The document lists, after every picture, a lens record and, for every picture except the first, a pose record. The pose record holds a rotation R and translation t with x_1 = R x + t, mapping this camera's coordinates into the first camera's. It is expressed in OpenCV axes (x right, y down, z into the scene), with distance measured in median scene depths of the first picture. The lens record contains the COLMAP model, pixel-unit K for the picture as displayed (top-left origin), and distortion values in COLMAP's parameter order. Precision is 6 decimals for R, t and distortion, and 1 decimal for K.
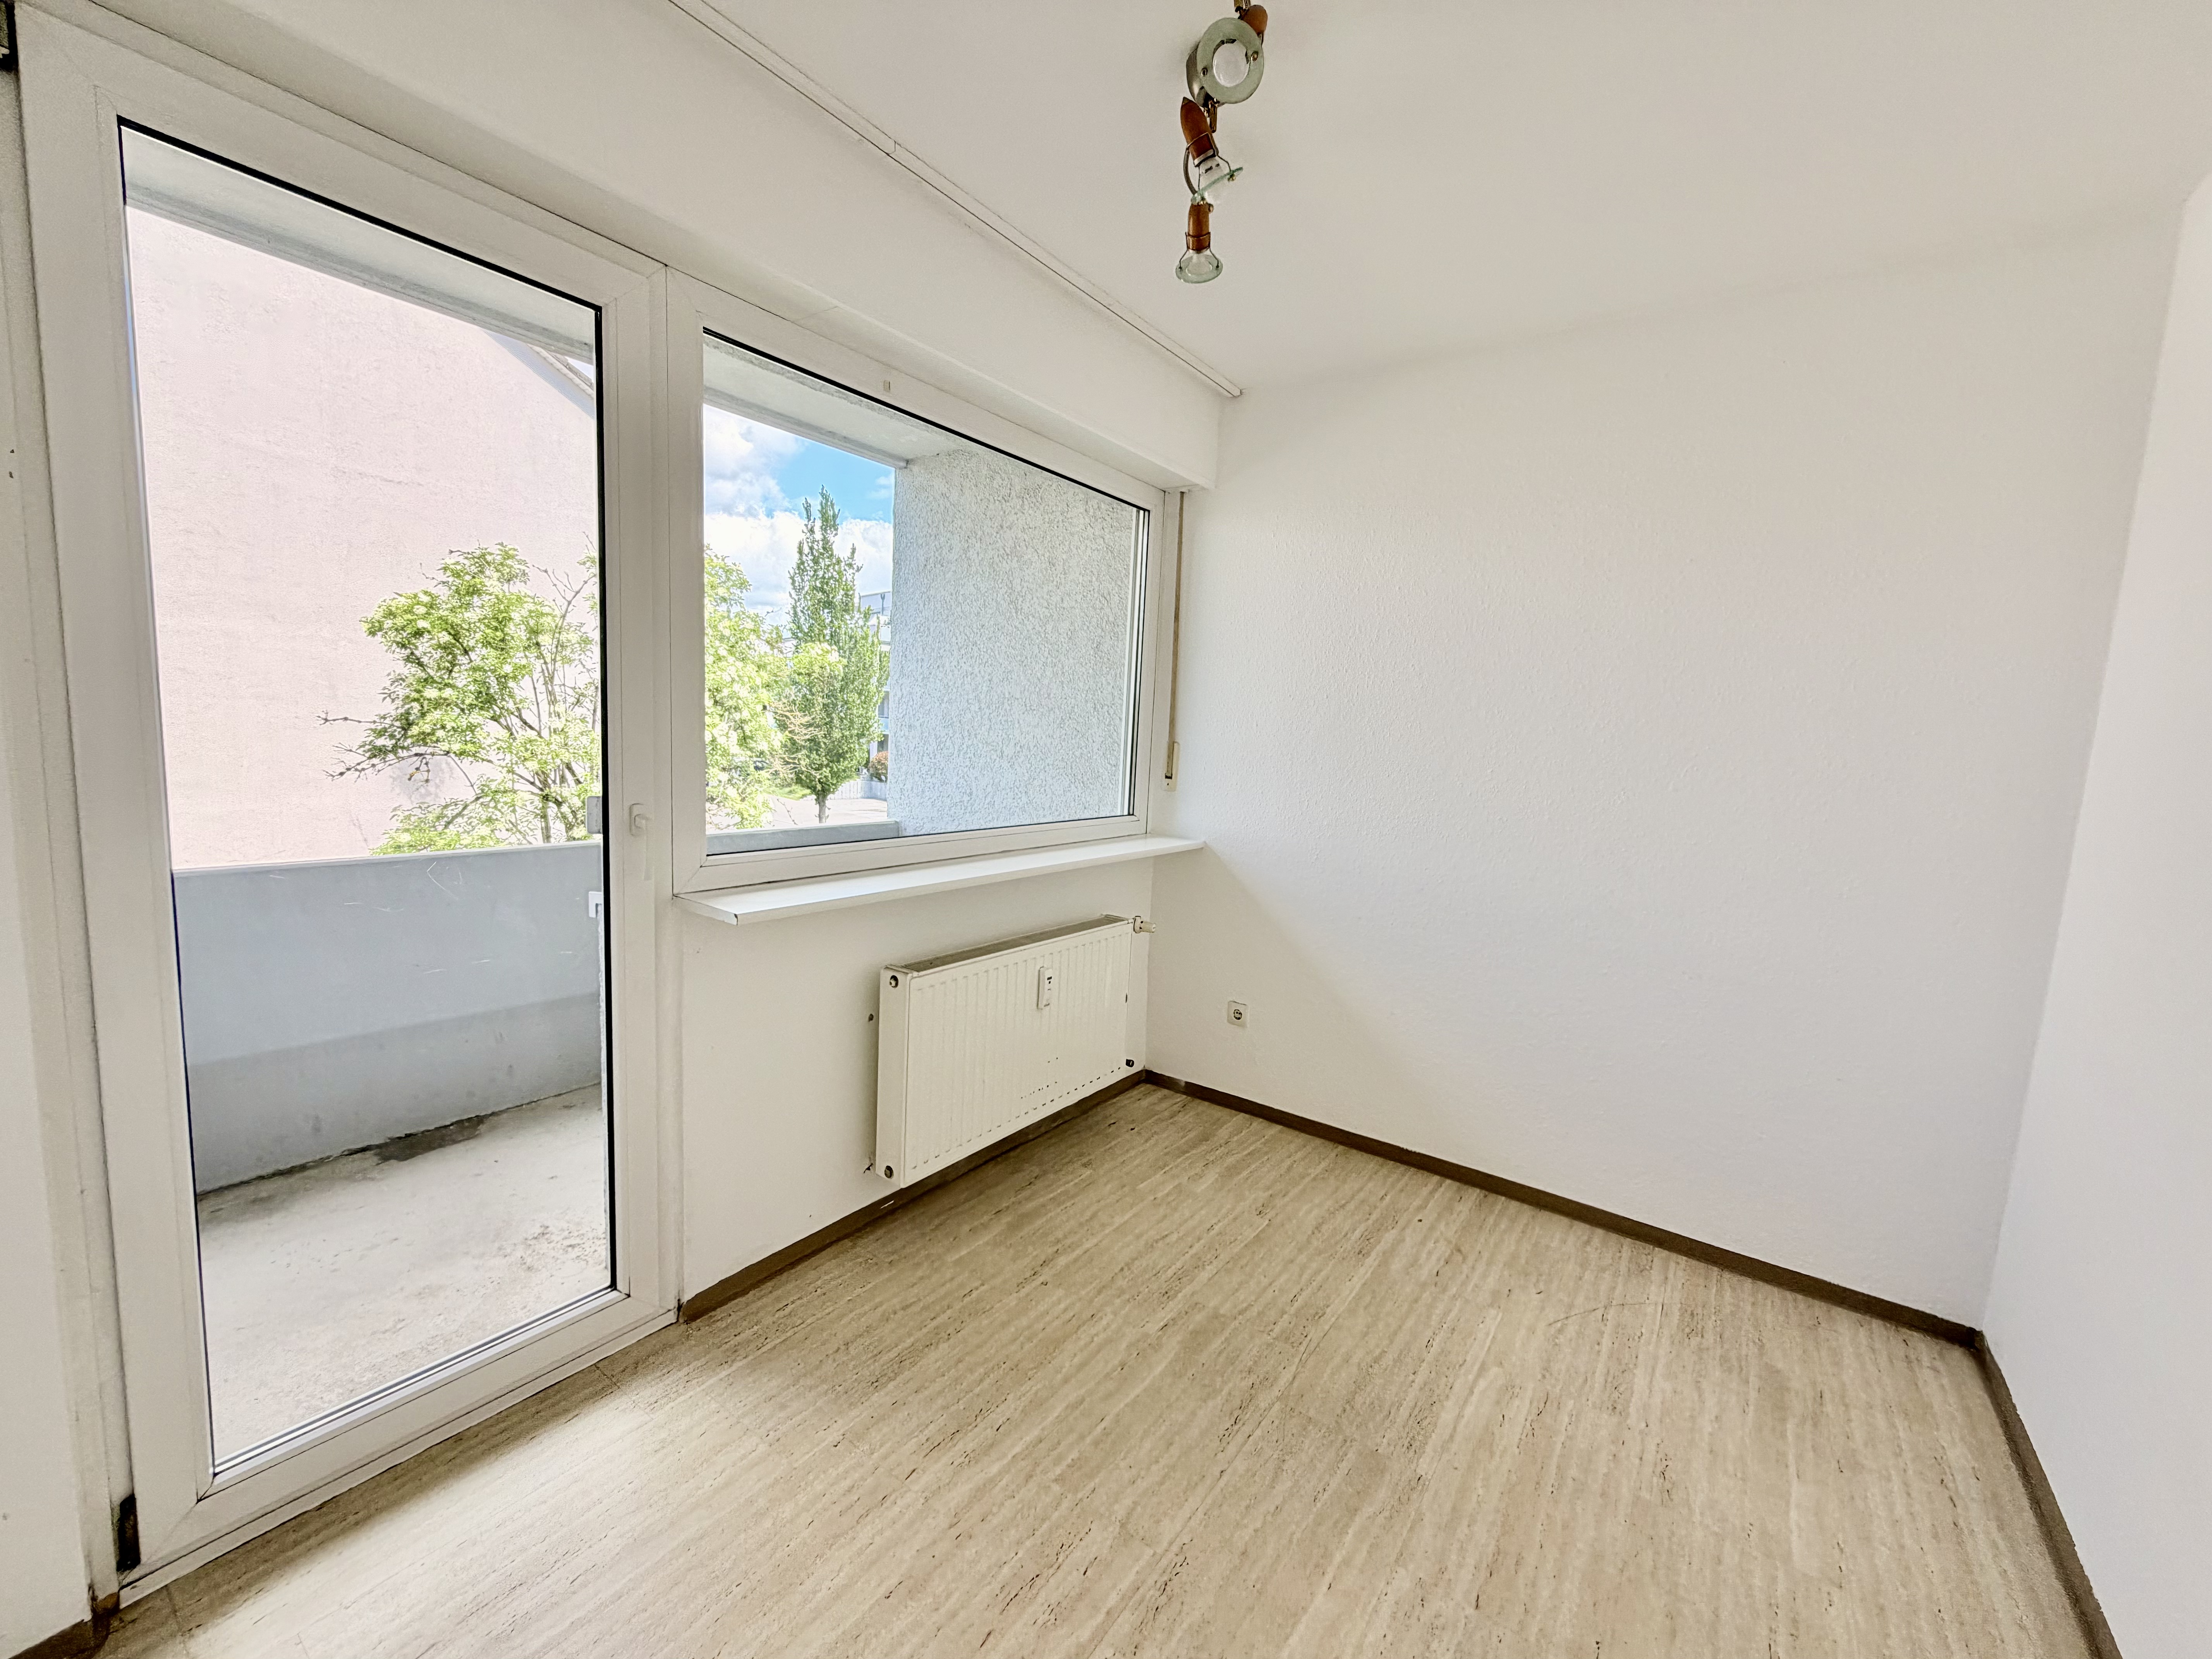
lens RADIAL K [[882.4, 0, 1104.2], [0, 882.4, 833.2], [0, 0, 1]] dist [-0.000488, 0.000626]
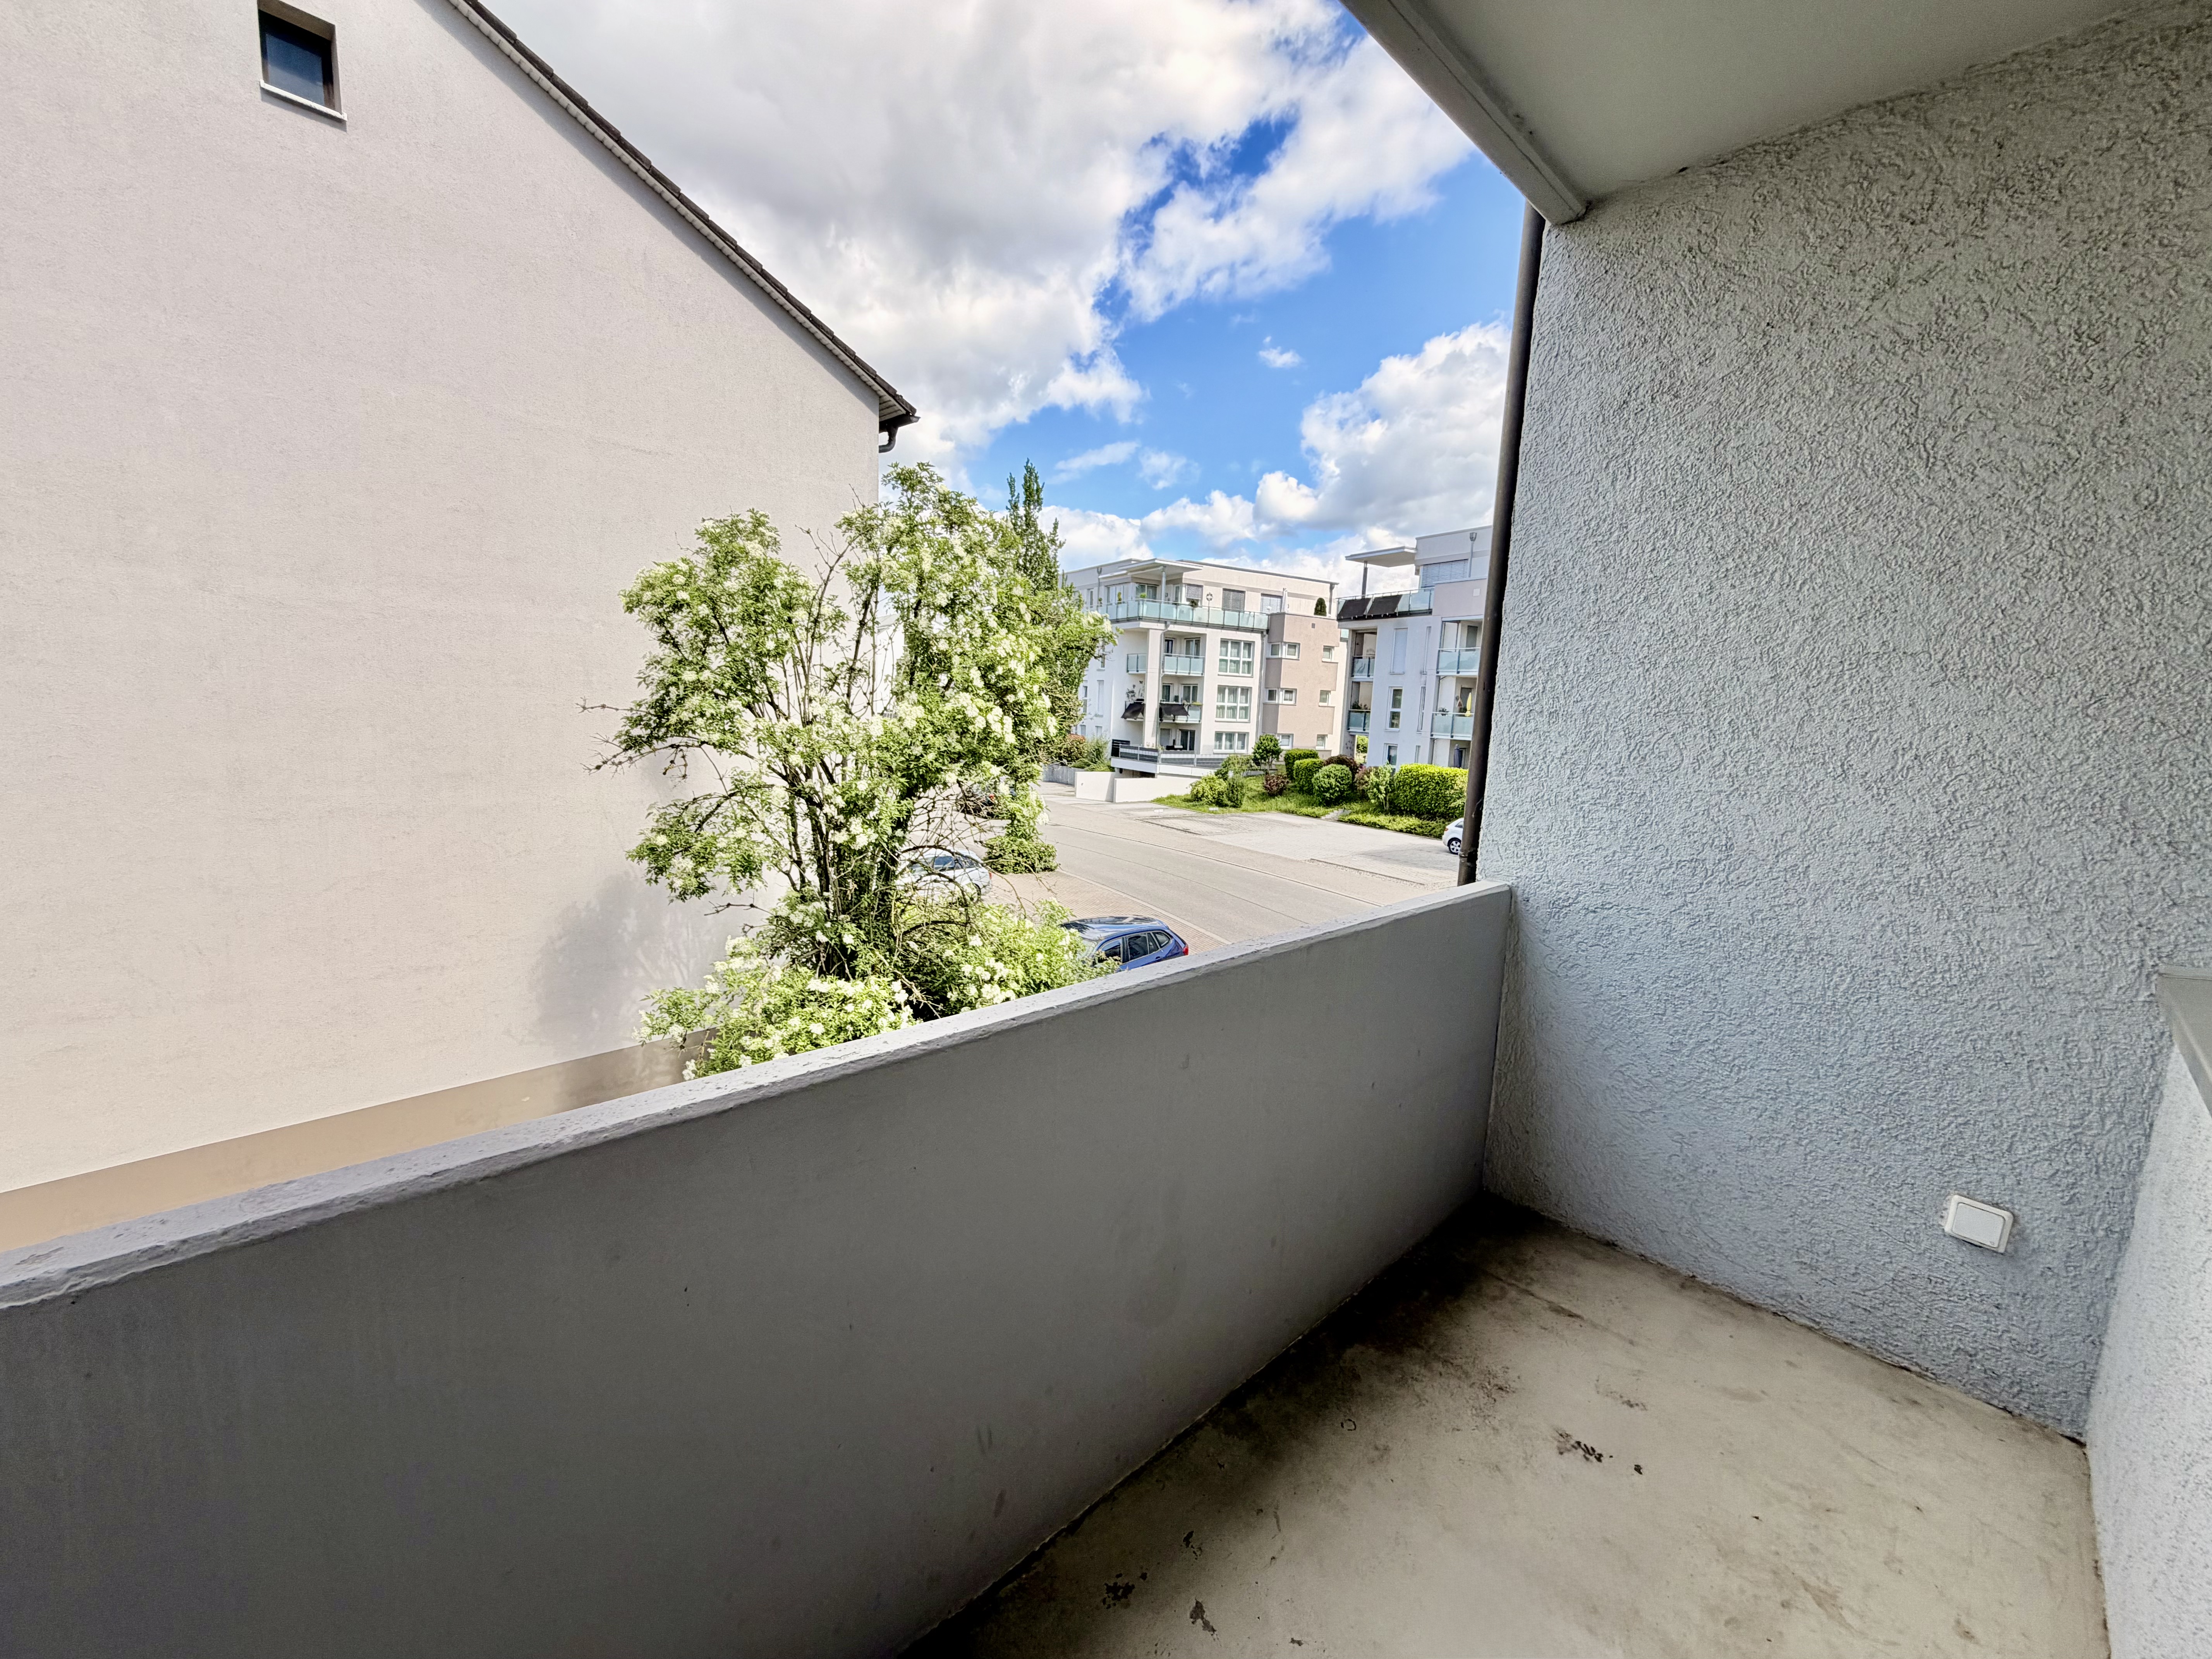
lens RADIAL K [[882.4, 0, 1107.4], [0, 882.4, 827.2], [0, 0, 1]] dist [-0.000488, 0.000626]
pose [[0.984111, 0.015355, -0.176889, -0.188520], [-0.012598, 0.999781, 0.016700, -0.027451], [0.177106, -0.014206, 0.984089, 0.201039]]
